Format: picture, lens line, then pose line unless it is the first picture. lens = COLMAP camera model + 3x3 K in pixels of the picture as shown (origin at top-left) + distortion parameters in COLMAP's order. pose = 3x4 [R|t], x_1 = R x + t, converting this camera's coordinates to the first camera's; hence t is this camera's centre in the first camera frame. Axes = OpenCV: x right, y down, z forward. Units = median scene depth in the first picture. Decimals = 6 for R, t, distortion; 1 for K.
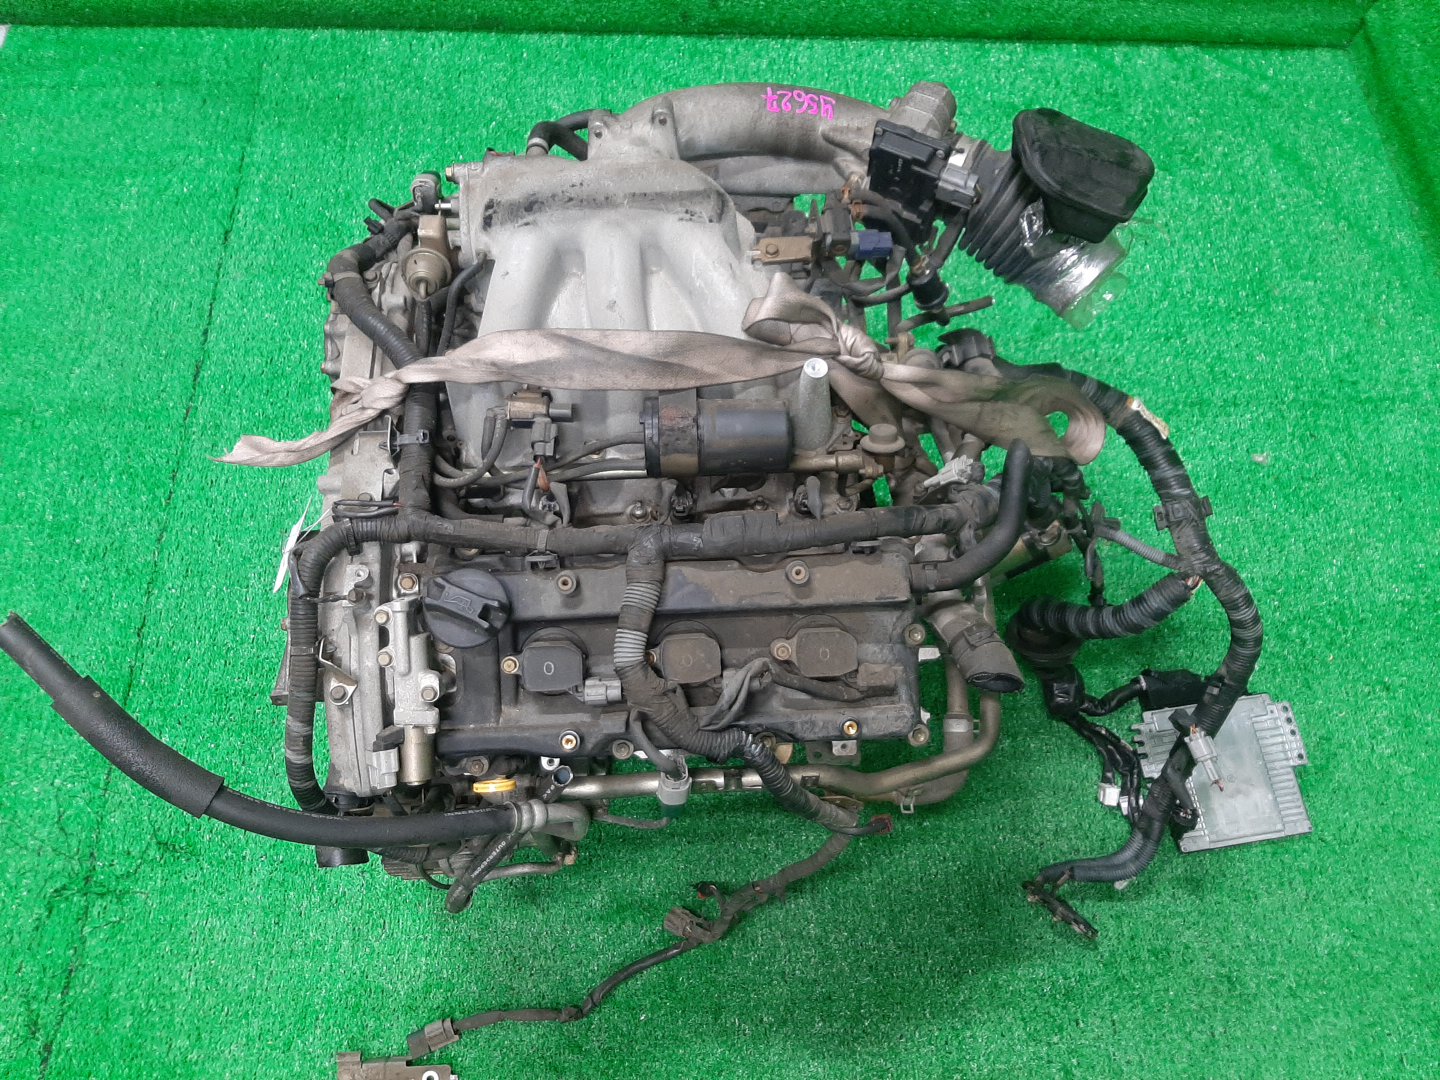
lens RADIAL K [[1141.3, 0, 720.3], [0, 1141.3, 545.4], [0, 0, 1]] dist [0.025311, -0.058833]
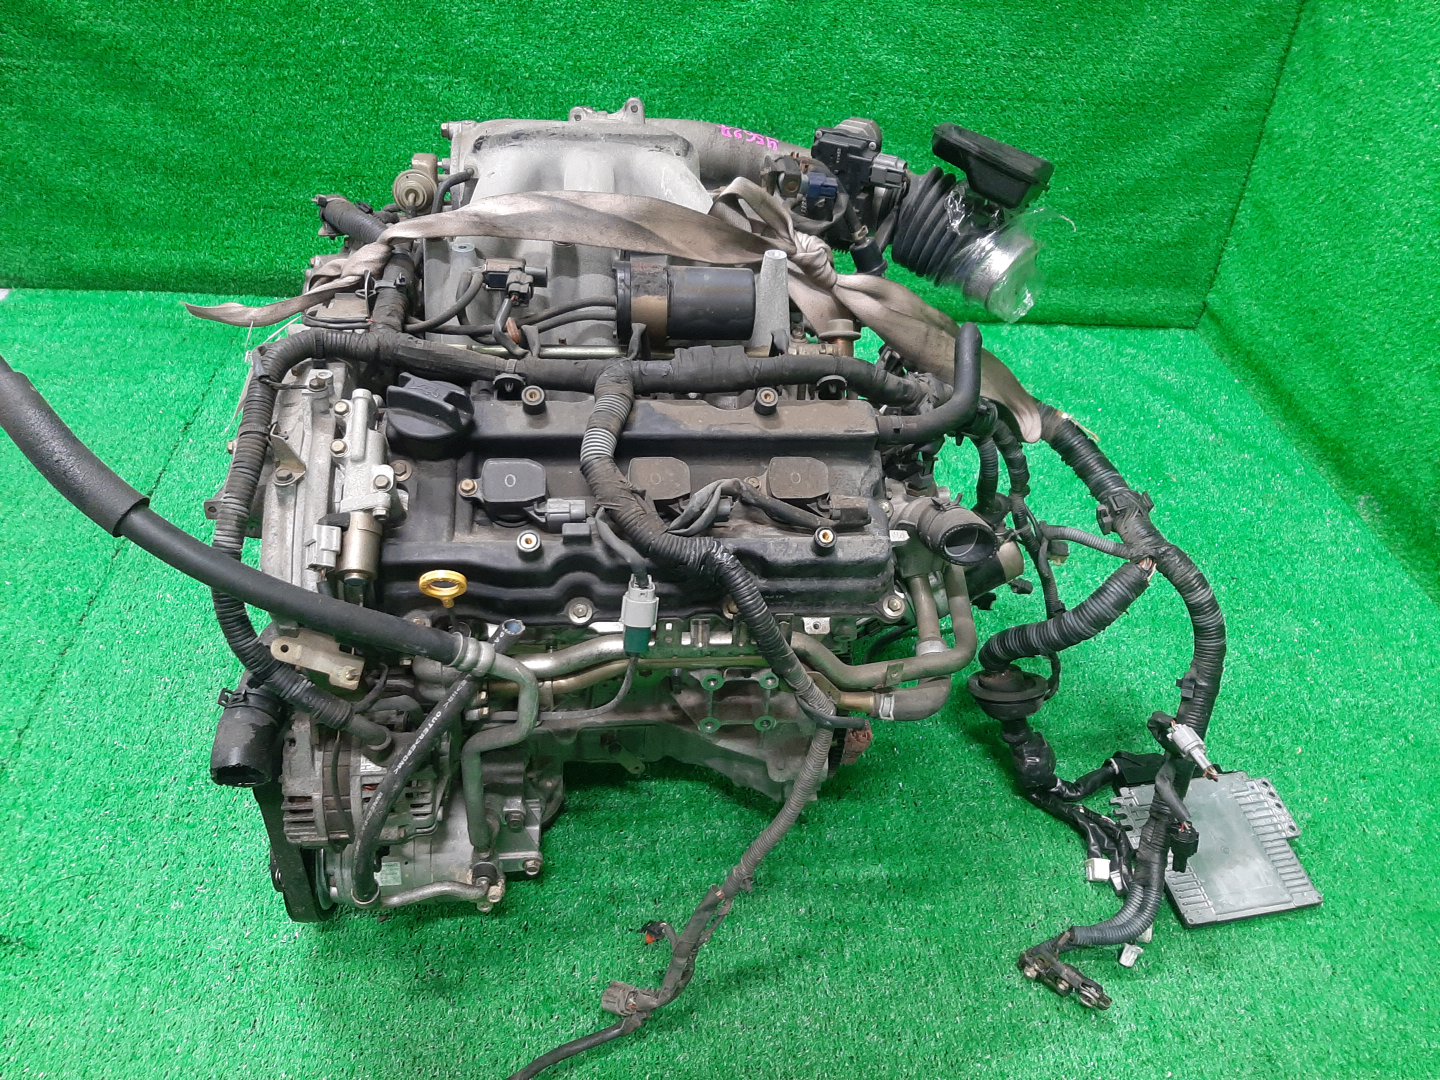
lens RADIAL K [[1141.3, 0, 720.3], [0, 1141.3, 545.4], [0, 0, 1]] dist [0.025311, -0.058833]
pose [[0.997263, 0.016884, 0.071982, -0.038957], [0.015562, 0.903831, -0.427607, 0.519971], [-0.072279, 0.427556, 0.901095, 0.136877]]
